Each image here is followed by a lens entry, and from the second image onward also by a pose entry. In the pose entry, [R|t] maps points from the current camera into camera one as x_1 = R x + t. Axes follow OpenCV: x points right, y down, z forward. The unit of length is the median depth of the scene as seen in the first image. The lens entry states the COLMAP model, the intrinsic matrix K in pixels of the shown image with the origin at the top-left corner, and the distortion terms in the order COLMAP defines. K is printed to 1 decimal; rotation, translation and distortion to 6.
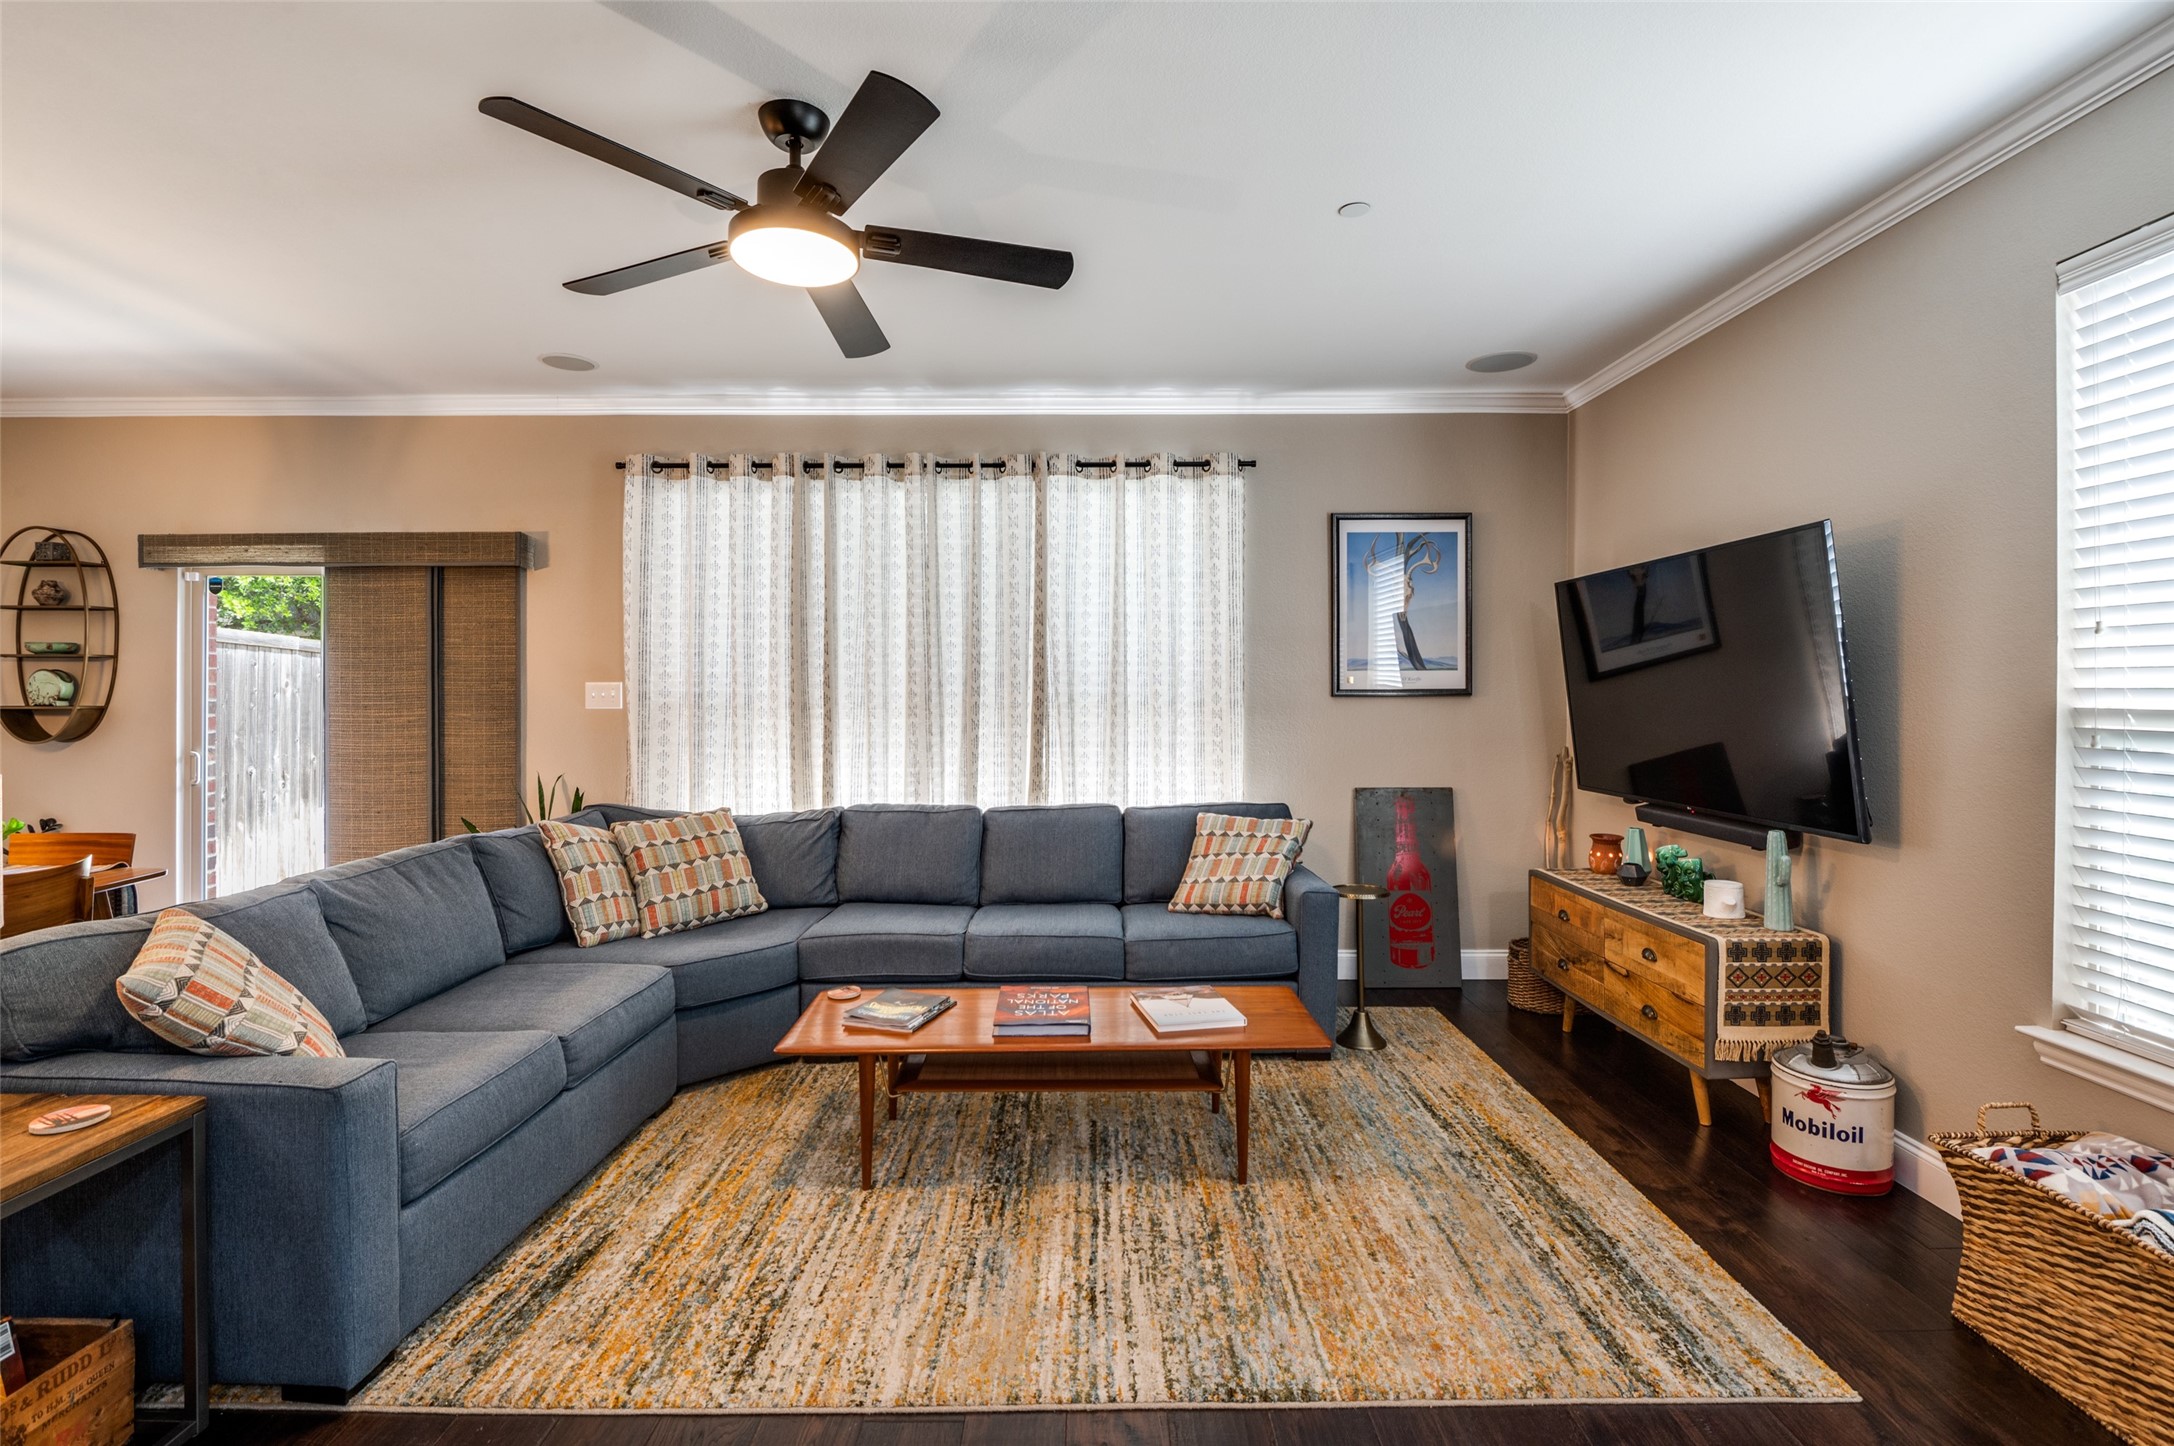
lens RADIAL K [[986.6, 0, 1091.5], [0, 986.6, 690.4], [0, 0, 1]] dist [-0.006114, -0.007054]
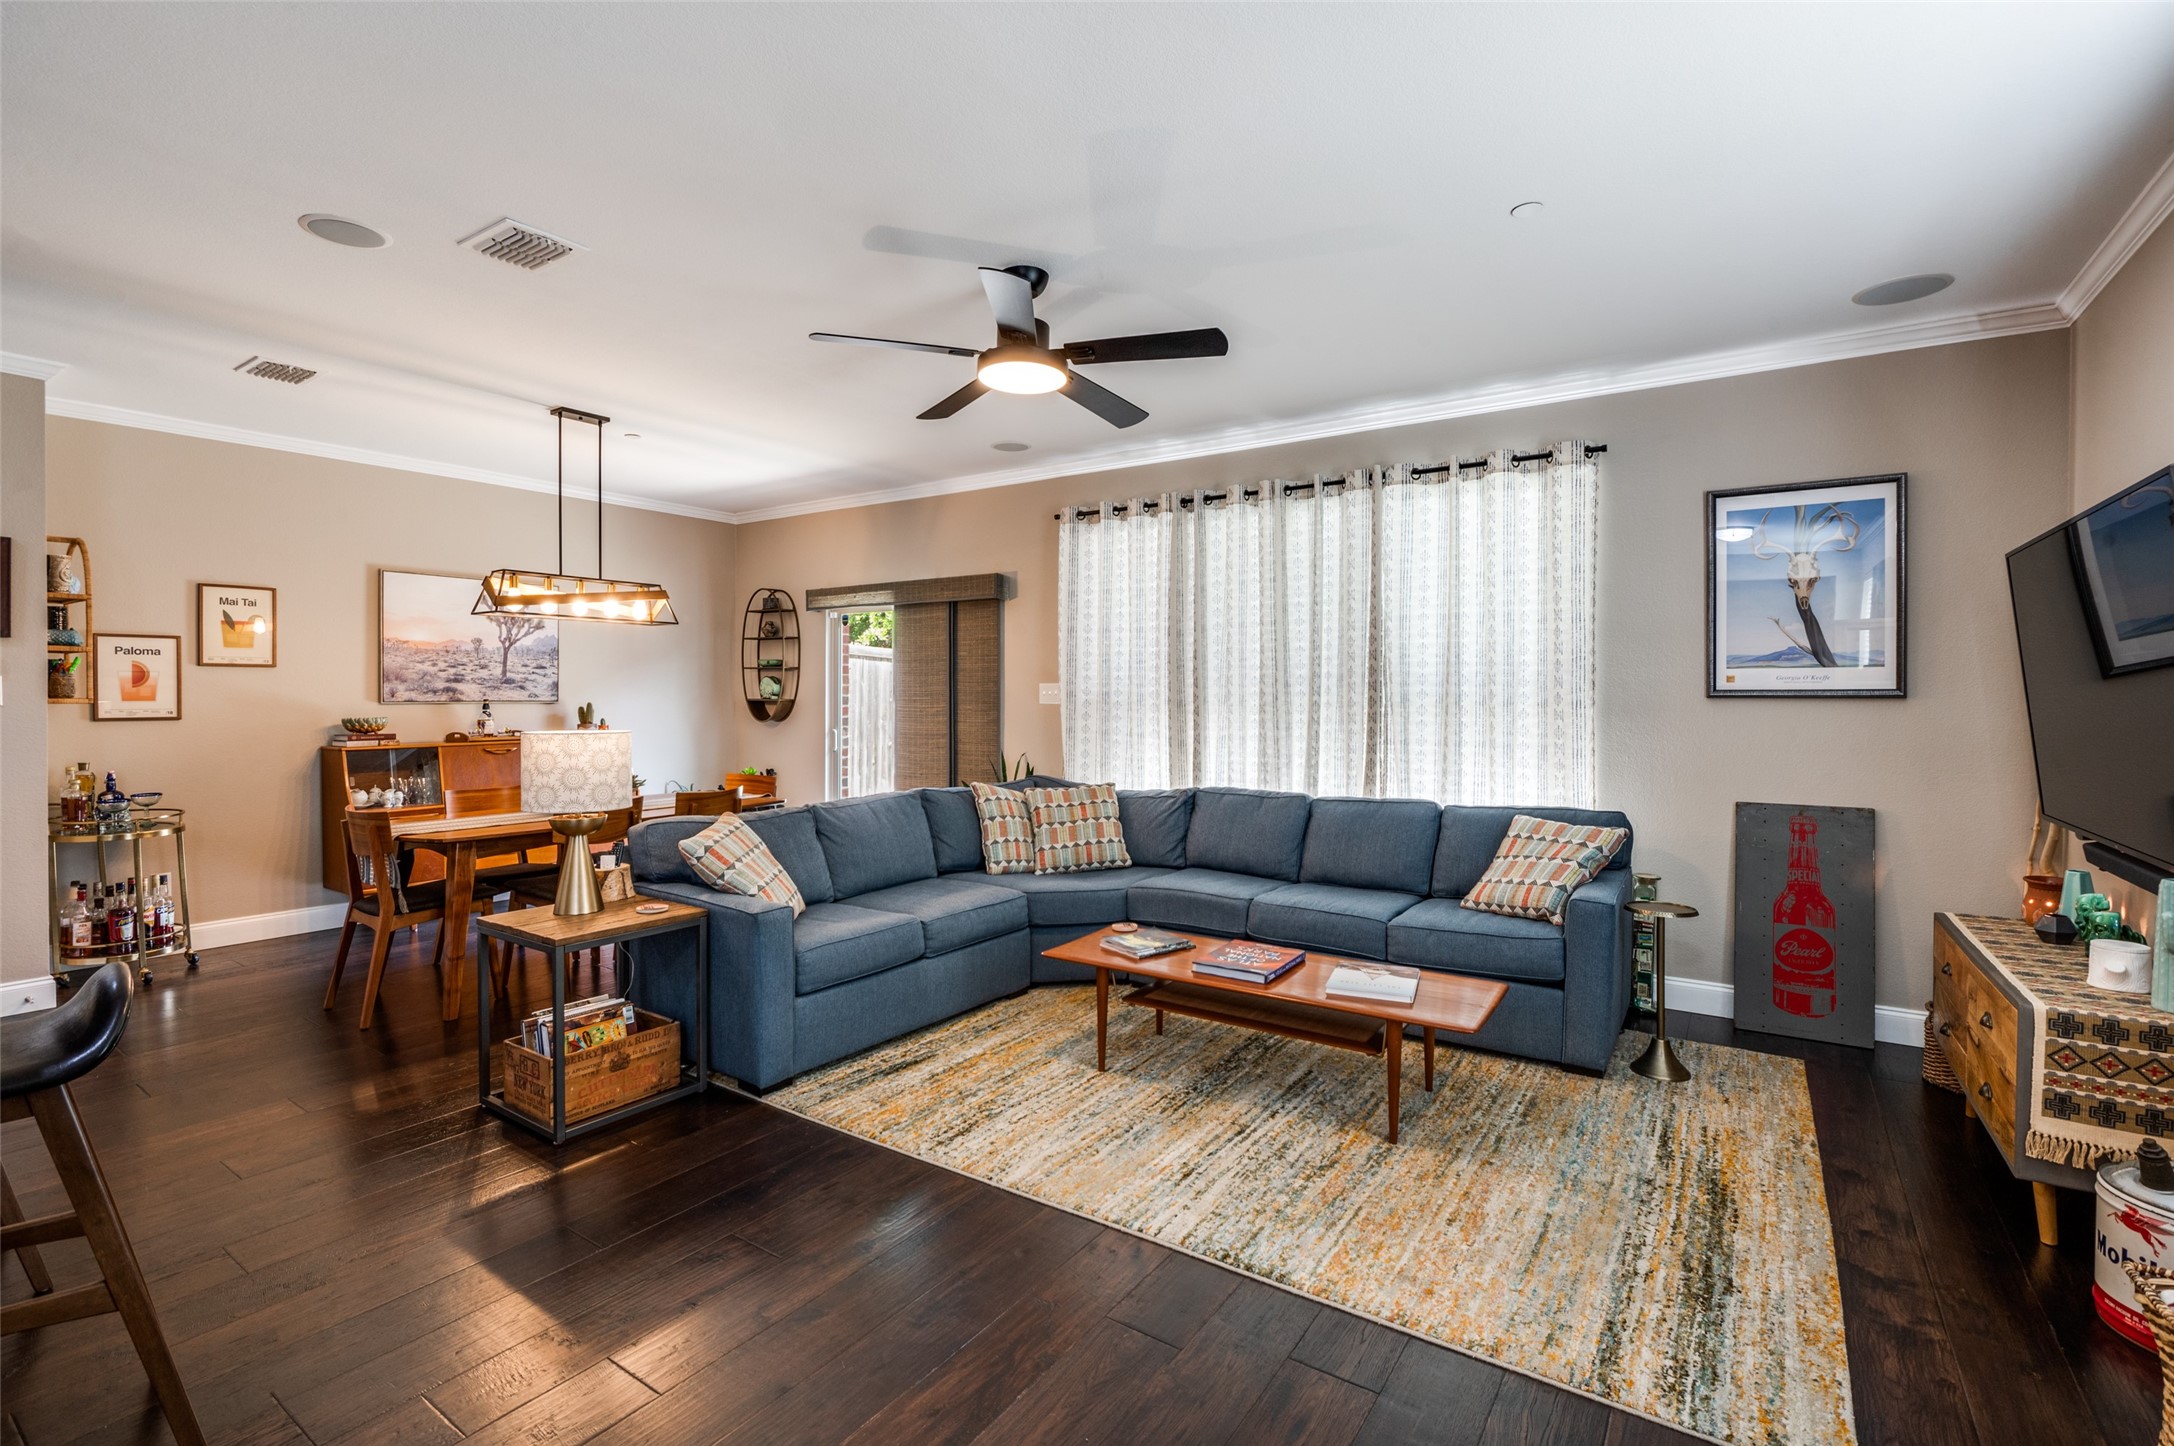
lens RADIAL K [[986.6, 0, 1083.4], [0, 986.6, 694.5], [0, 0, 1]] dist [-0.006114, -0.007054]
pose [[0.822365, 0.003748, -0.568948, 0.293648], [-0.001141, 0.999987, 0.004938, -0.000186], [0.568960, -0.003411, 0.822358, -0.051761]]
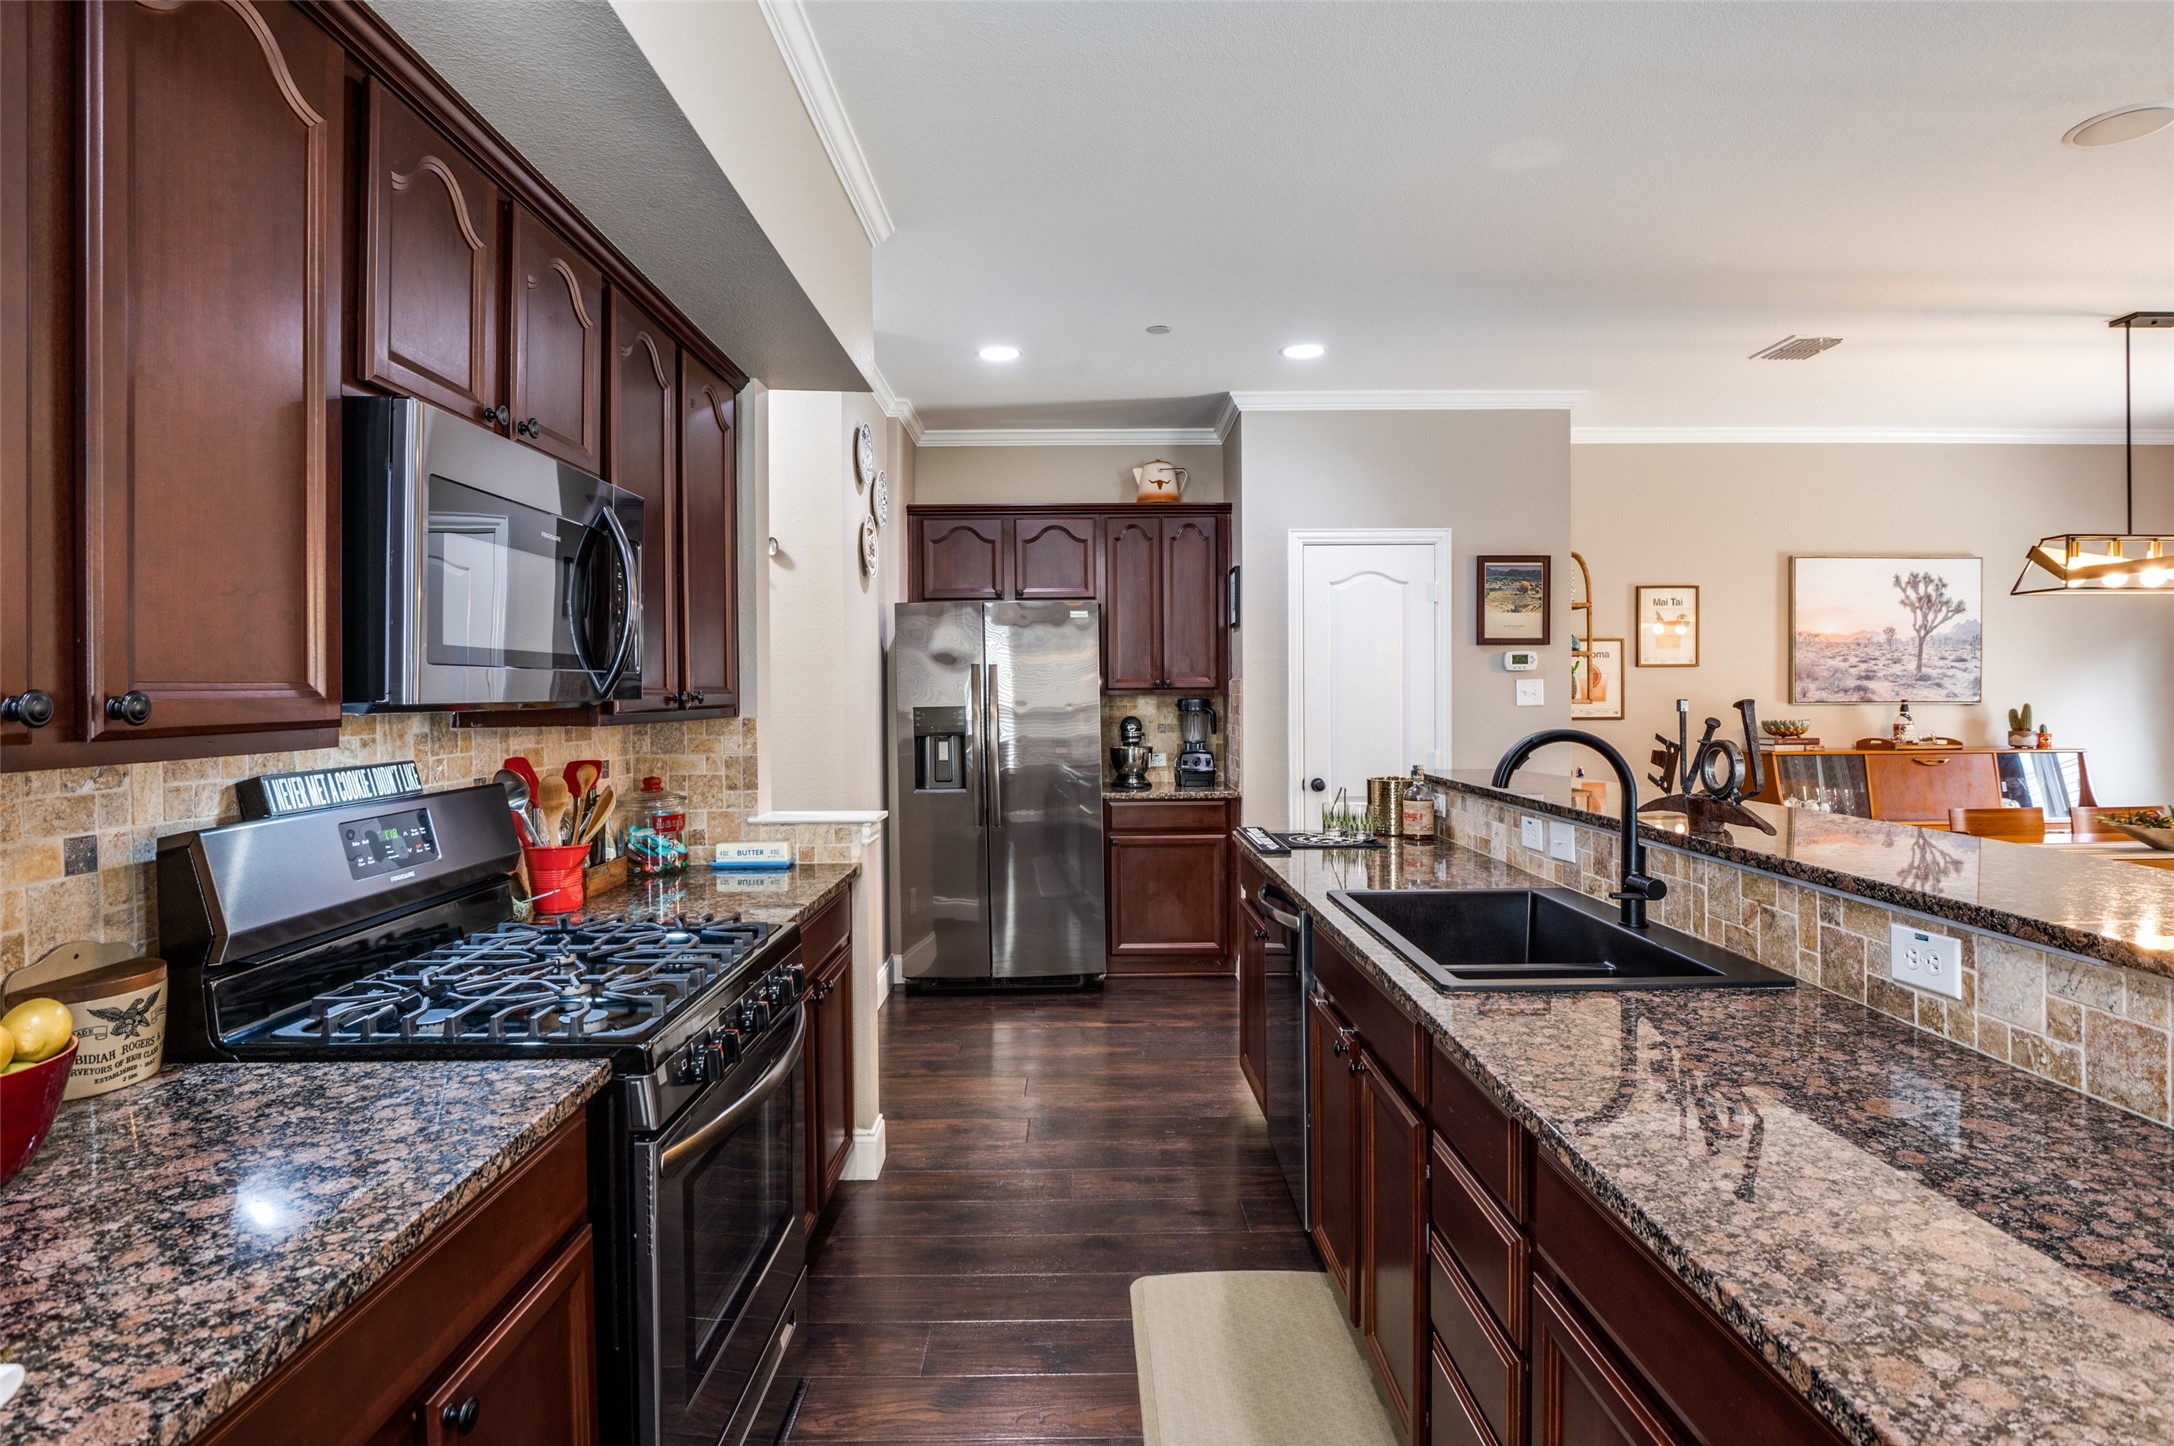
lens RADIAL K [[1106.3, 0, 1097.1], [0, 1106.3, 703.4], [0, 0, 1]] dist [-0.008019, -0.012571]
pose [[0.009455, 0.009504, -0.999910, 0.102505], [0.008896, 0.999914, 0.009588, -0.001956], [0.999916, -0.008986, 0.009370, -0.355101]]
